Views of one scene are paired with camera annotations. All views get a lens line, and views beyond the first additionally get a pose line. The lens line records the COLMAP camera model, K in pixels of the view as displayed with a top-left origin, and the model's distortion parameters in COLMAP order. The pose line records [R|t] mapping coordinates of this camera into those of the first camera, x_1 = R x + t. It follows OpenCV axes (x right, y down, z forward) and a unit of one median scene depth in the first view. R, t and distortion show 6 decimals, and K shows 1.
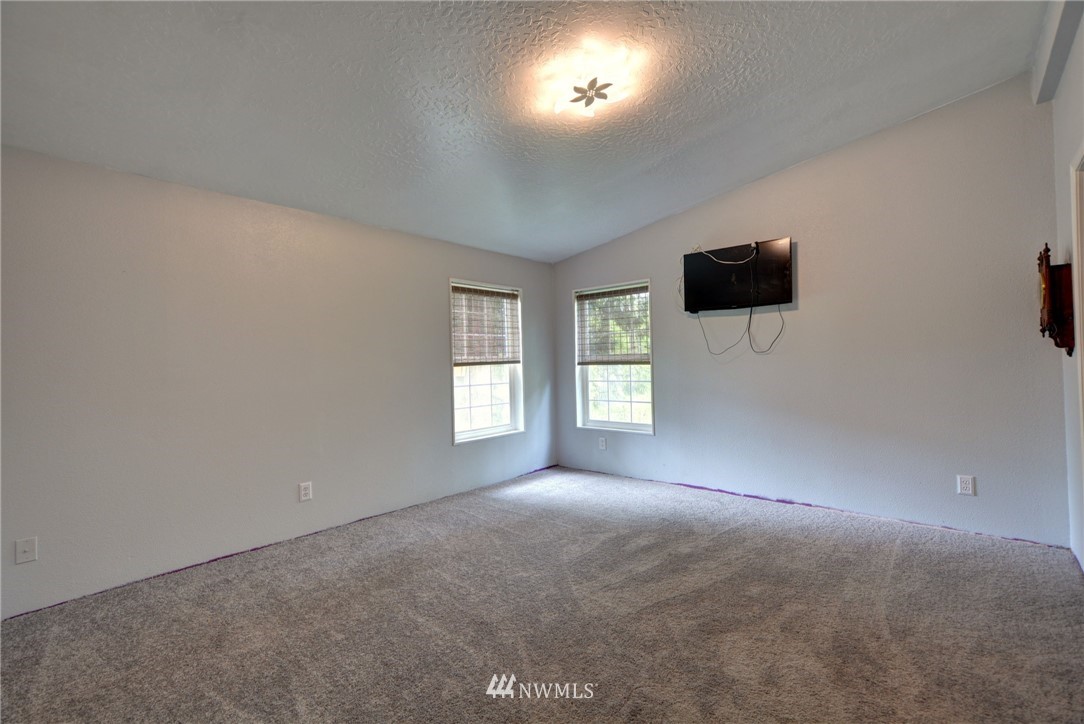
lens RADIAL K [[472.3, 0, 542.0], [0, 472.3, 362.0], [0, 0, 1]] dist [0.000139, -0.000051]
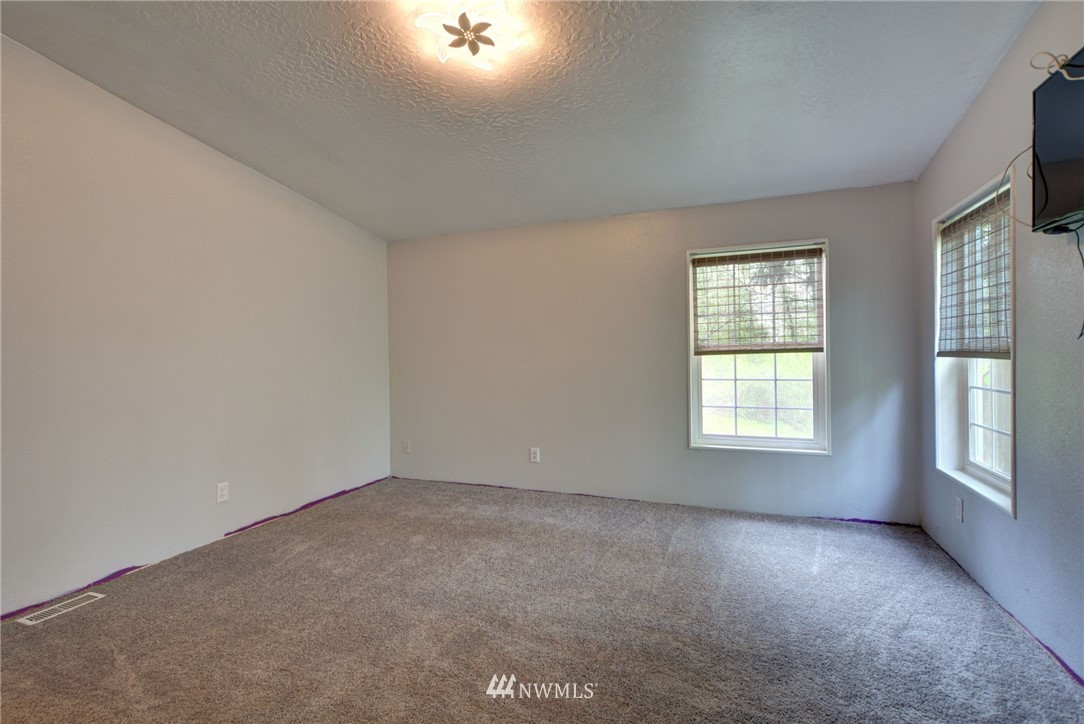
lens RADIAL K [[488.6, 0, 537.3], [0, 488.6, 357.8], [0, 0, 1]] dist [0.001994, 0.000032]
pose [[0.346960, 0.025916, -0.937522, 0.536886], [0.009855, 0.999462, 0.031276, -0.016149], [0.937828, -0.020091, 0.346518, 0.439289]]
